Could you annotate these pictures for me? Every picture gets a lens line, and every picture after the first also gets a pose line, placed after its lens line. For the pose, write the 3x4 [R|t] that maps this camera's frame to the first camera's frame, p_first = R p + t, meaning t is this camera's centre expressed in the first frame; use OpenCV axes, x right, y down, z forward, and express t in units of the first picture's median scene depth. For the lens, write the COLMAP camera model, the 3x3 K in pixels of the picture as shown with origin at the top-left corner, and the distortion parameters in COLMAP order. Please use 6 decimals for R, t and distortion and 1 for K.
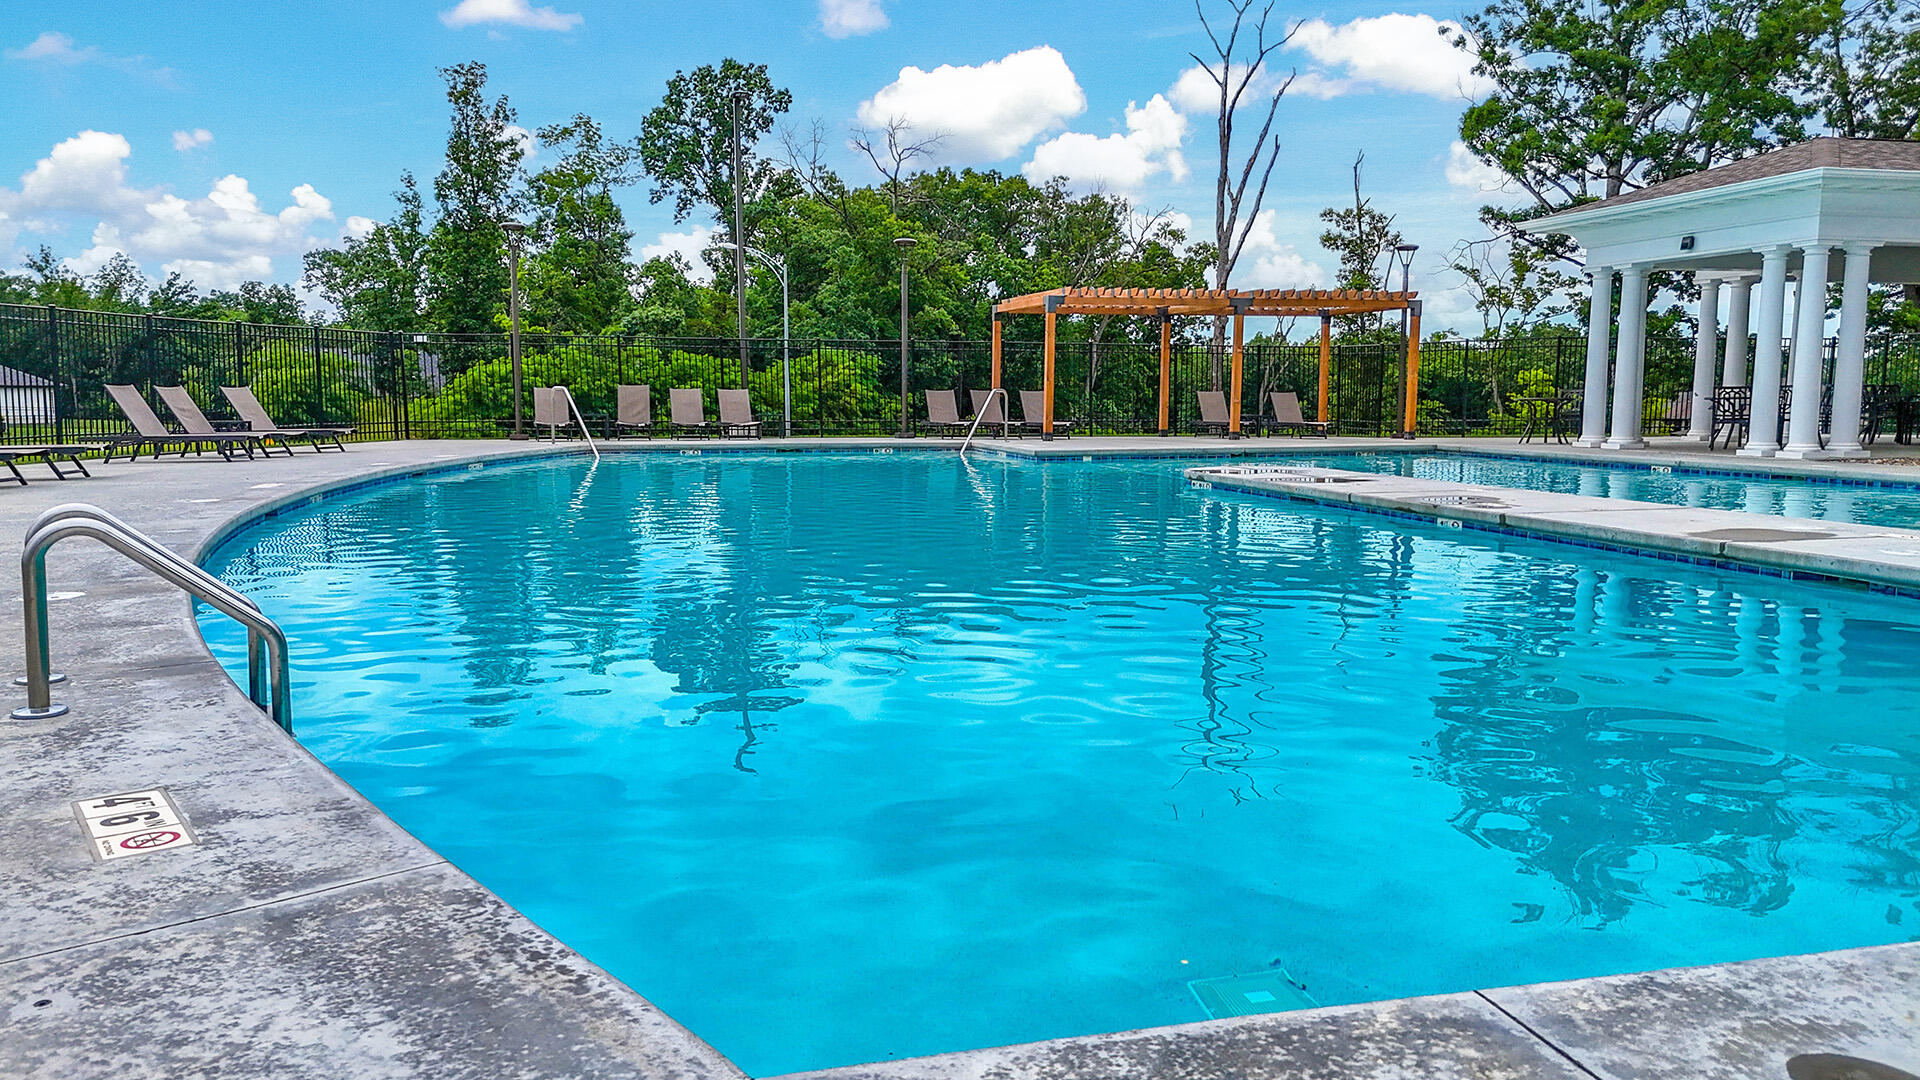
lens RADIAL K [[1429.1, 0, 960.0], [0, 1429.1, 540.0], [0, 0, 1]] dist [0.052268, 0.001020]
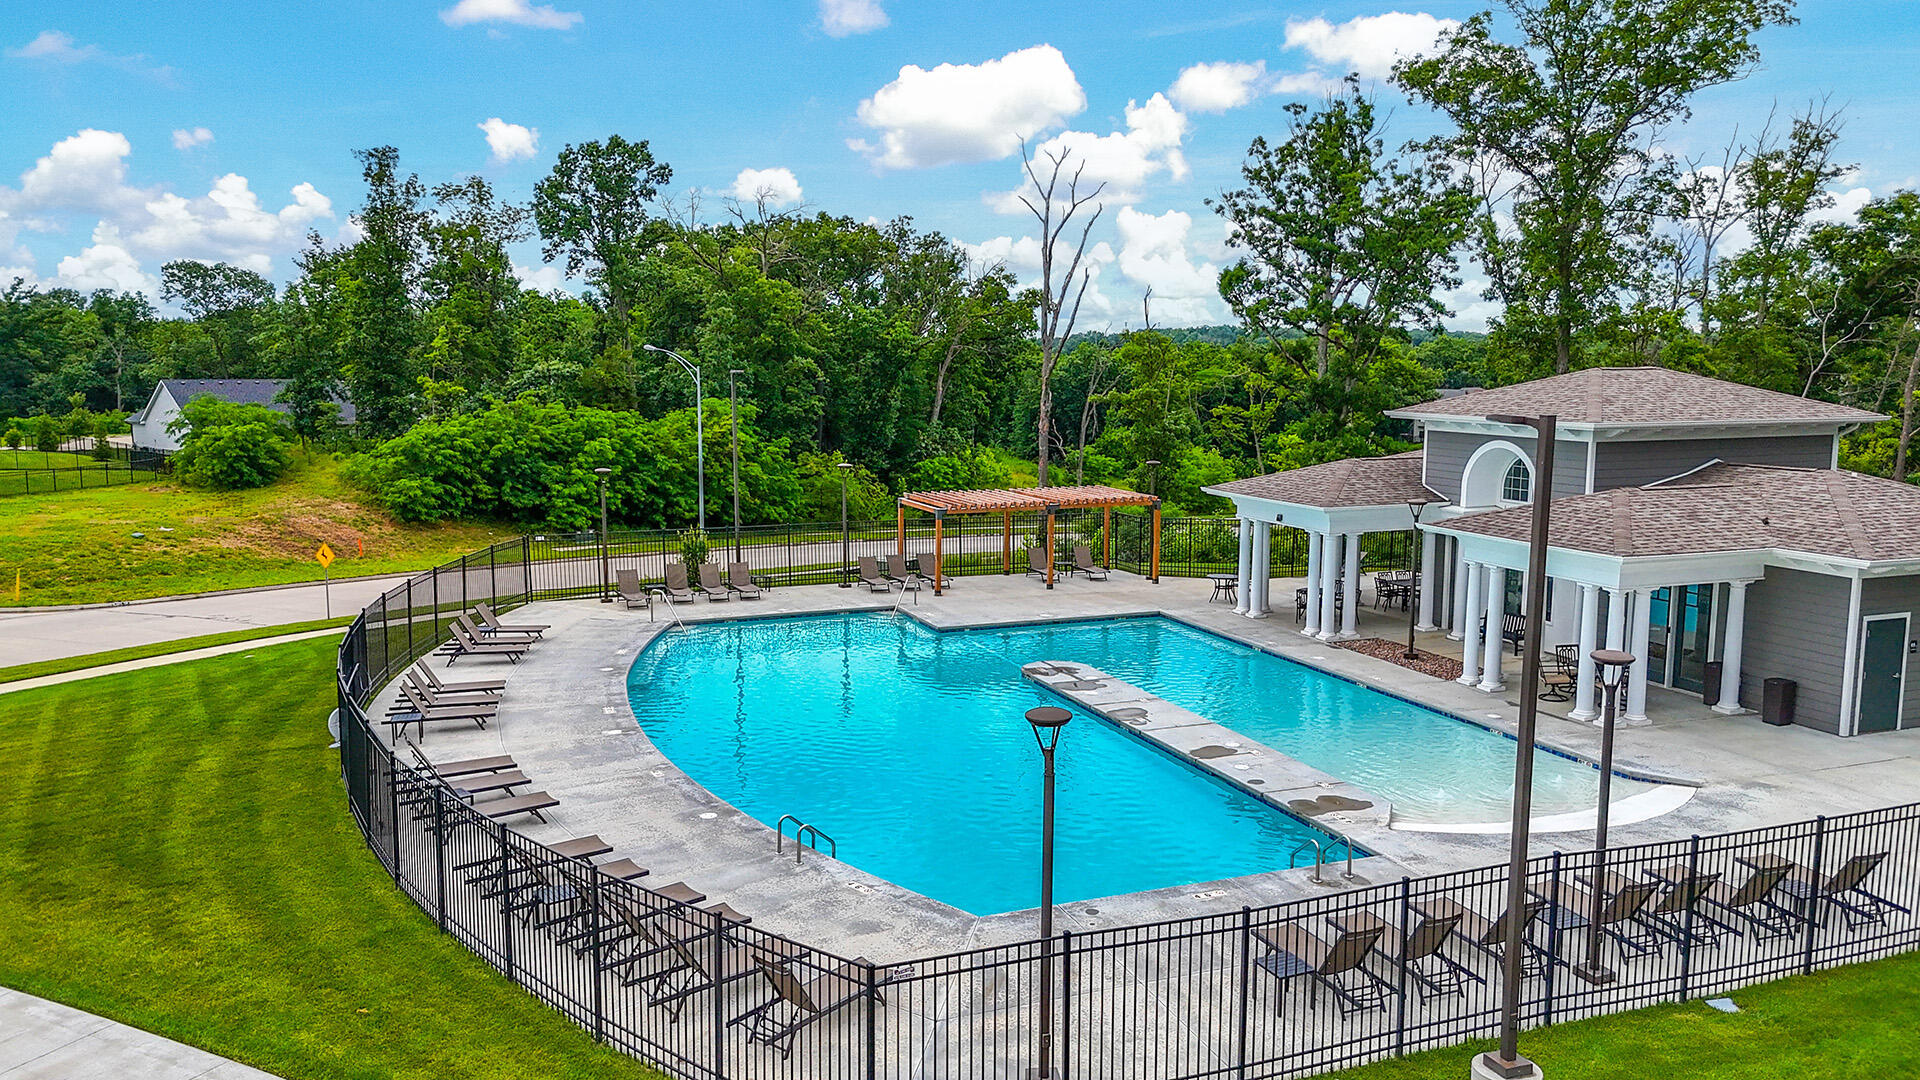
lens RADIAL K [[1429.1, 0, 960.0], [0, 1429.1, 540.0], [0, 0, 1]] dist [0.052268, 0.001020]
pose [[0.993452, -0.015038, 0.113260, -0.023924], [0.012050, 0.999562, 0.027020, -0.044609], [-0.113616, -0.025479, 0.993198, -0.155750]]
